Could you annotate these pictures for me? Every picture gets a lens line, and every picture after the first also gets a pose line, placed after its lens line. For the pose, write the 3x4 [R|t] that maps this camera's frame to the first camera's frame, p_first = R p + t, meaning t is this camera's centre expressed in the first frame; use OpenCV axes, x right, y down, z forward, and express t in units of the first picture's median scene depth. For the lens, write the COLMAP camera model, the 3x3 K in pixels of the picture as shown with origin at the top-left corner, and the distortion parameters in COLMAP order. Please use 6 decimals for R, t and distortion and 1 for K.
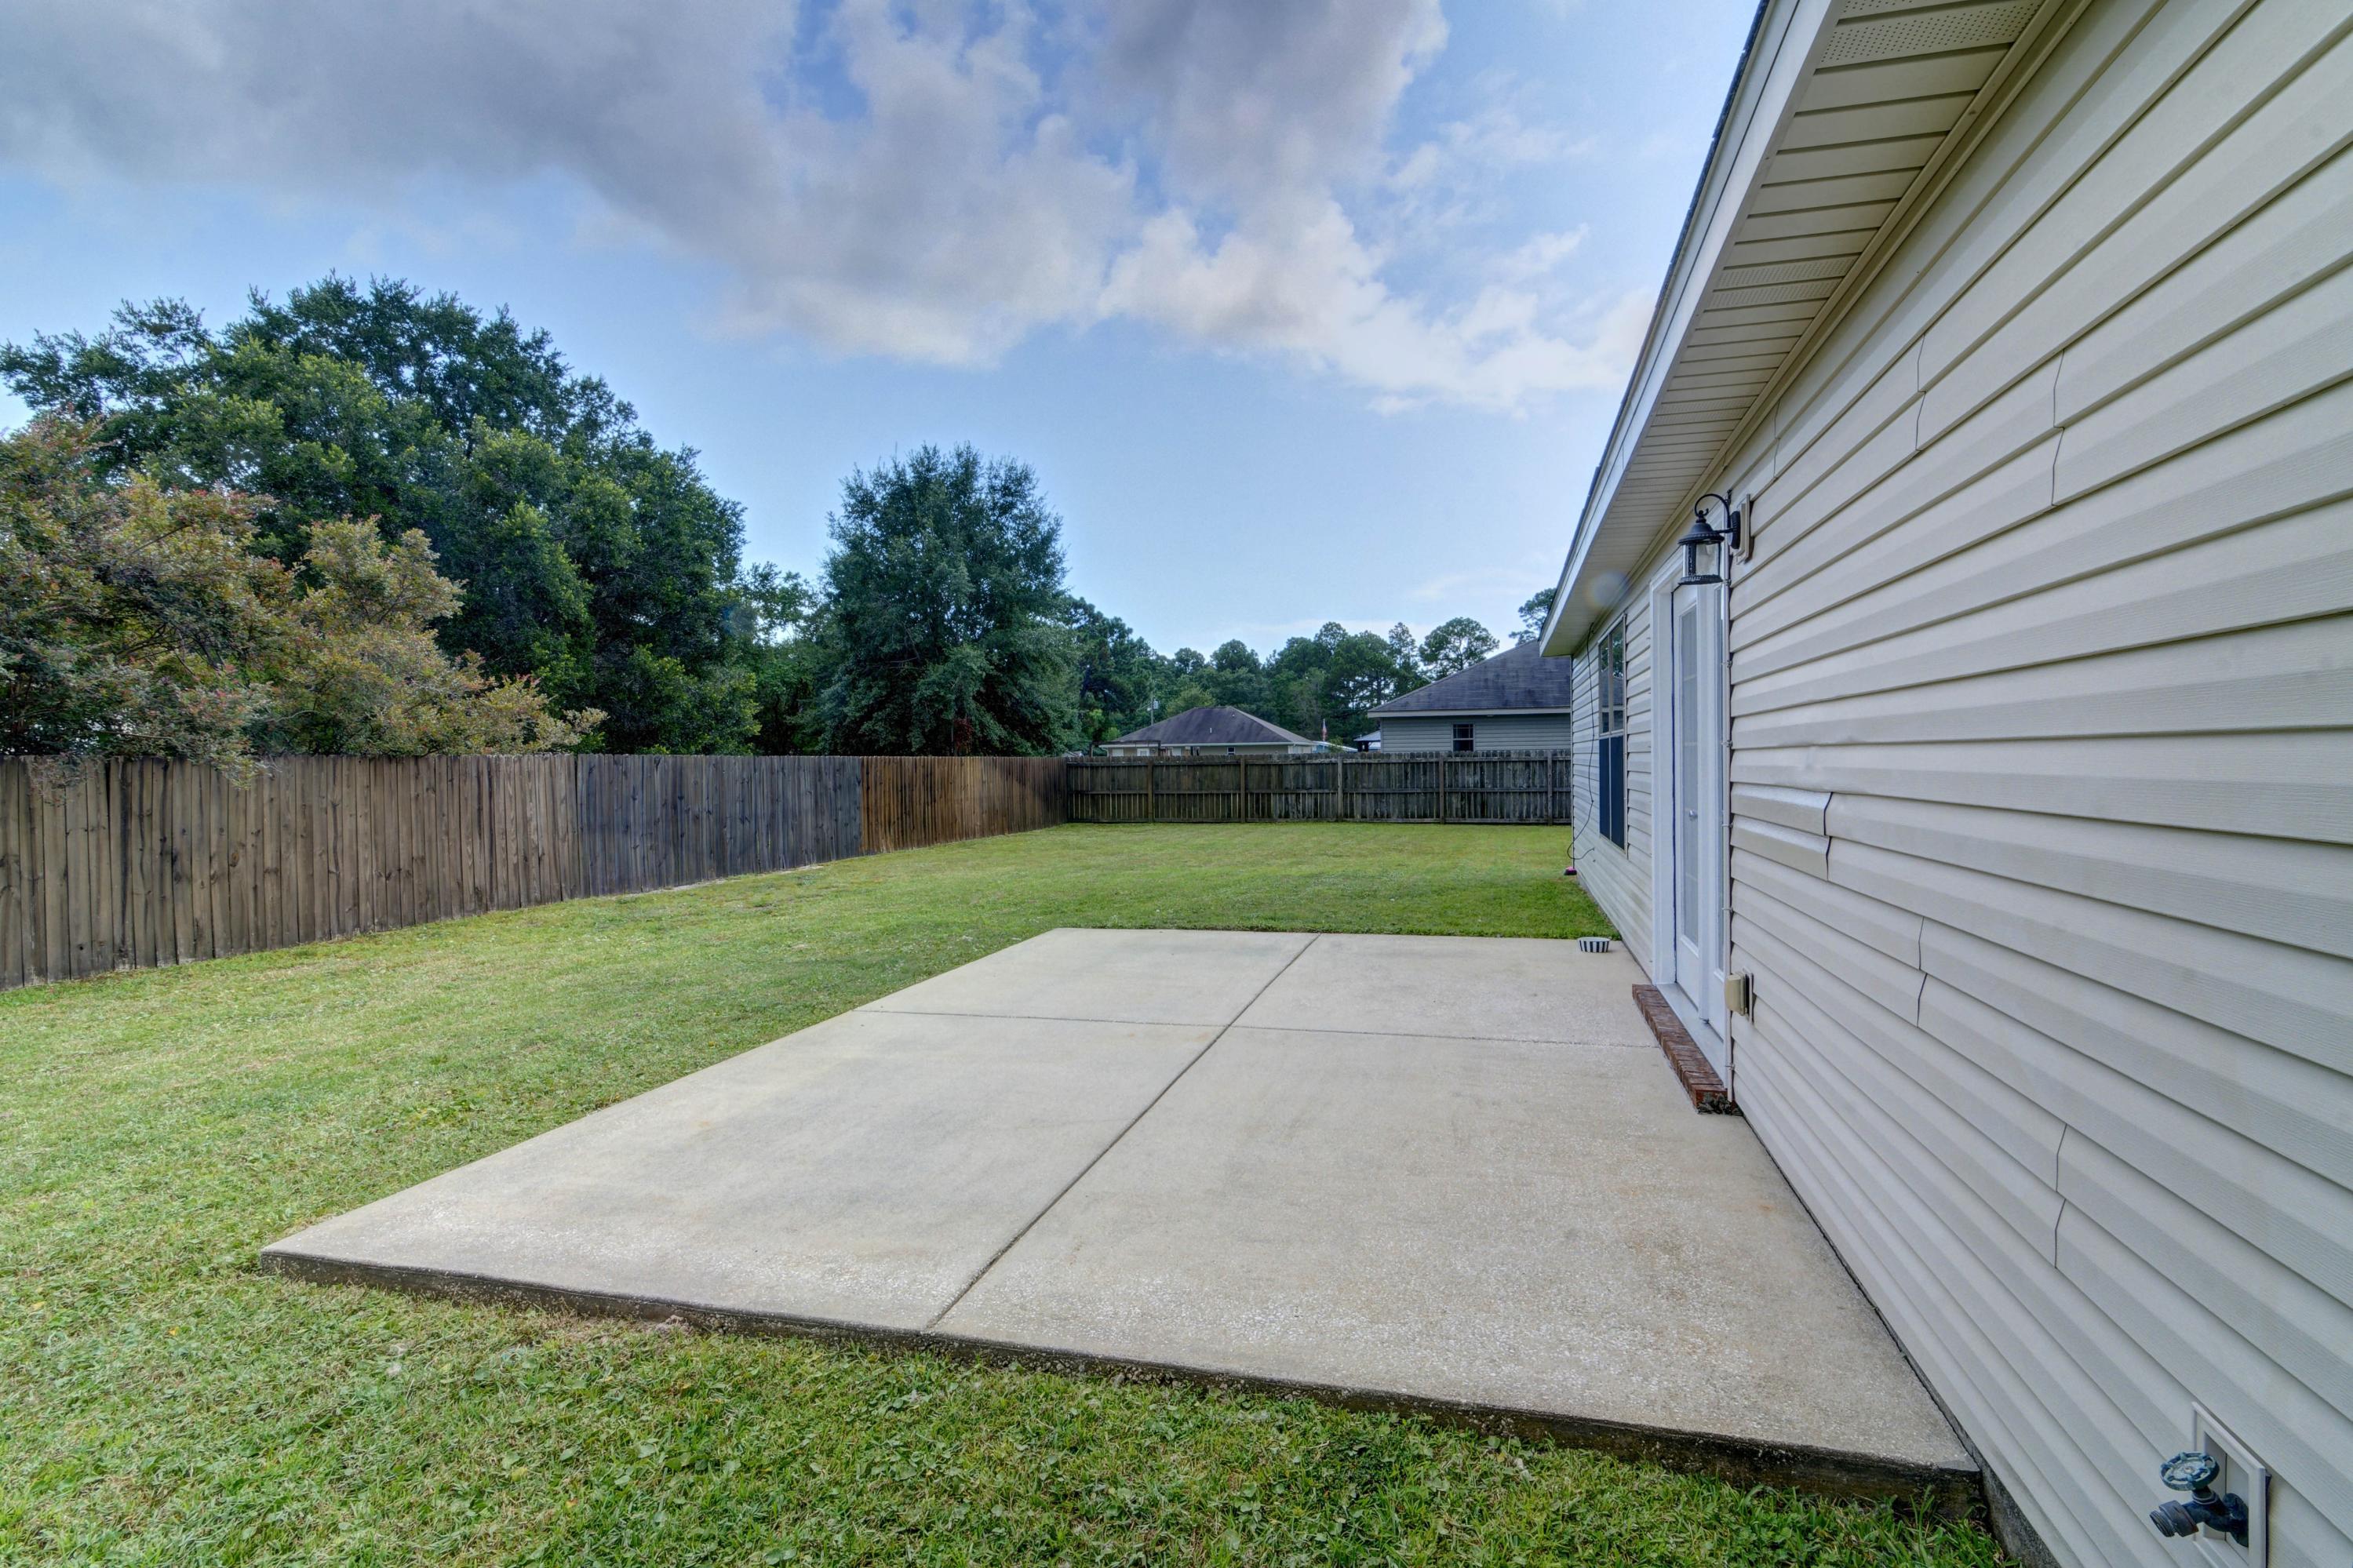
lens RADIAL K [[1124.3, 0, 1180.6], [0, 1124.3, 772.0], [0, 0, 1]] dist [0.009854, 0.000051]
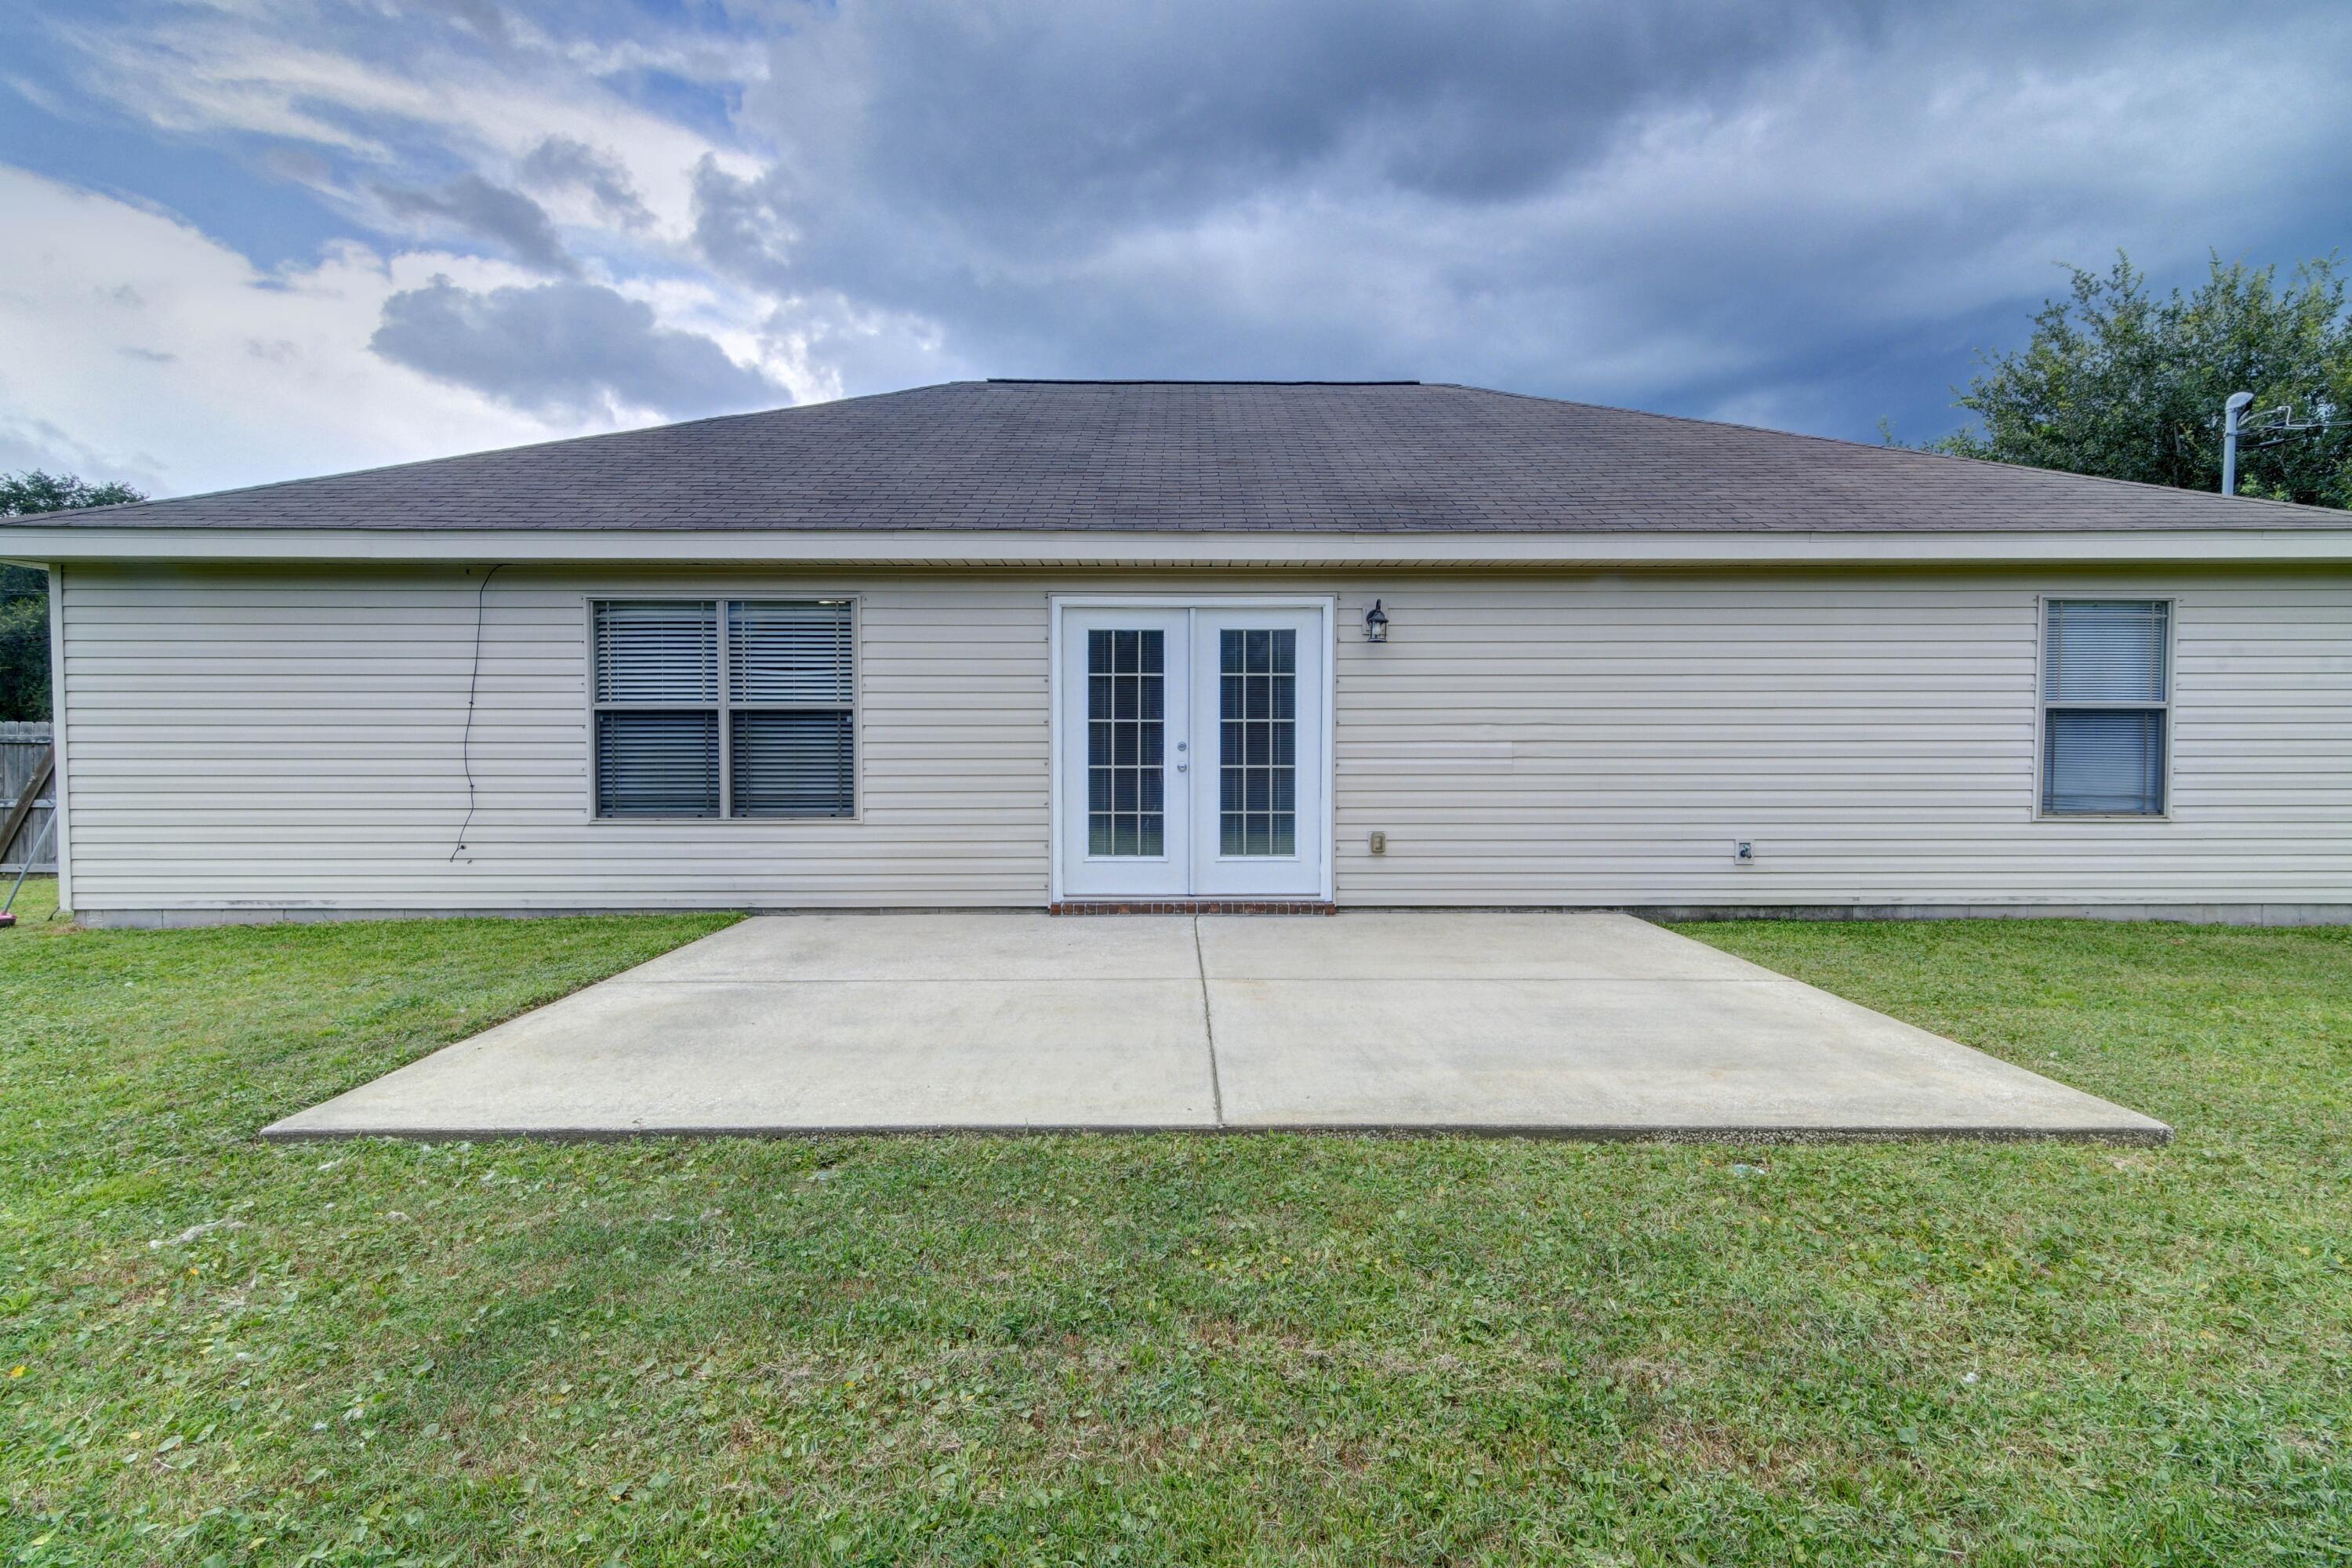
lens RADIAL K [[1124.0, 0, 1186.4], [0, 1124.0, 777.8], [0, 0, 1]] dist [0.009854, 0.000051]
pose [[-0.292086, -0.011937, 0.956318, -0.207621], [0.015644, 0.999729, 0.017257, 0.005912], [-0.956264, 0.020001, -0.291820, 0.293166]]
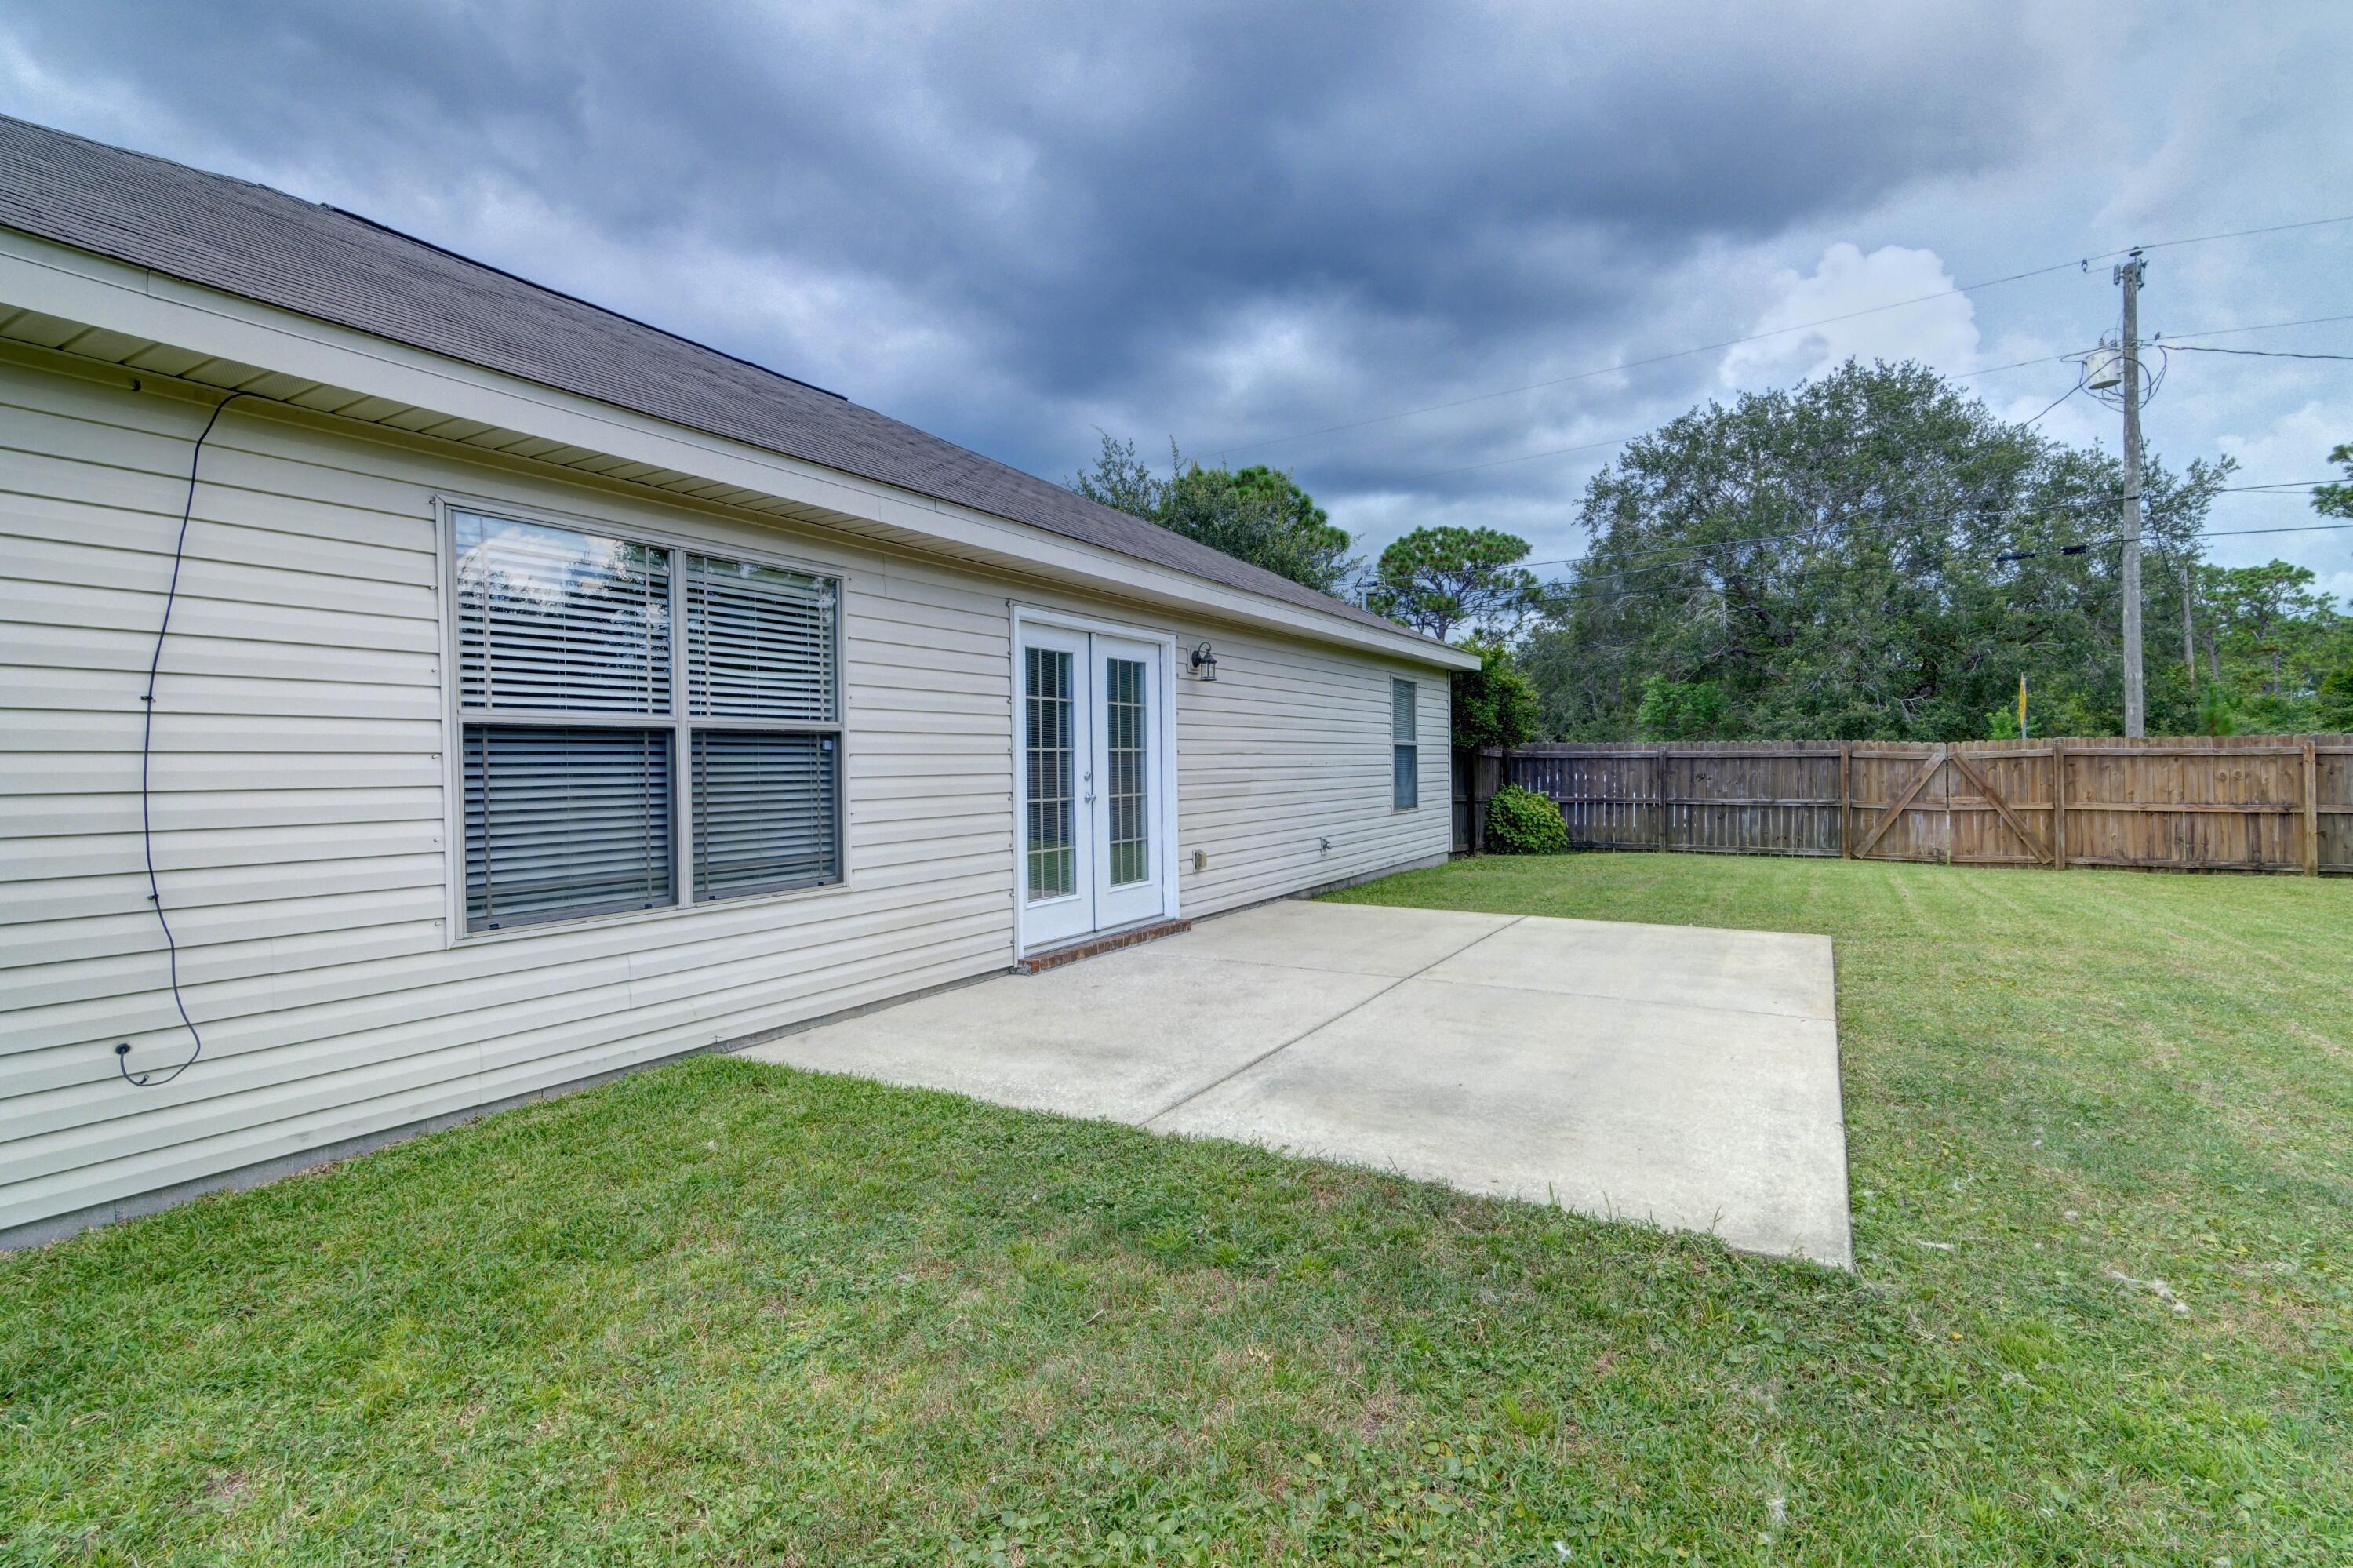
lens RADIAL K [[1124.5, 0, 1171.4], [0, 1124.5, 768.8], [0, 0, 1]] dist [0.009854, 0.000051]
pose [[-0.972413, 0.024691, 0.231957, -0.004480], [0.028378, 0.999518, 0.012571, -0.002373], [-0.231534, 0.018807, -0.972645, 0.484422]]
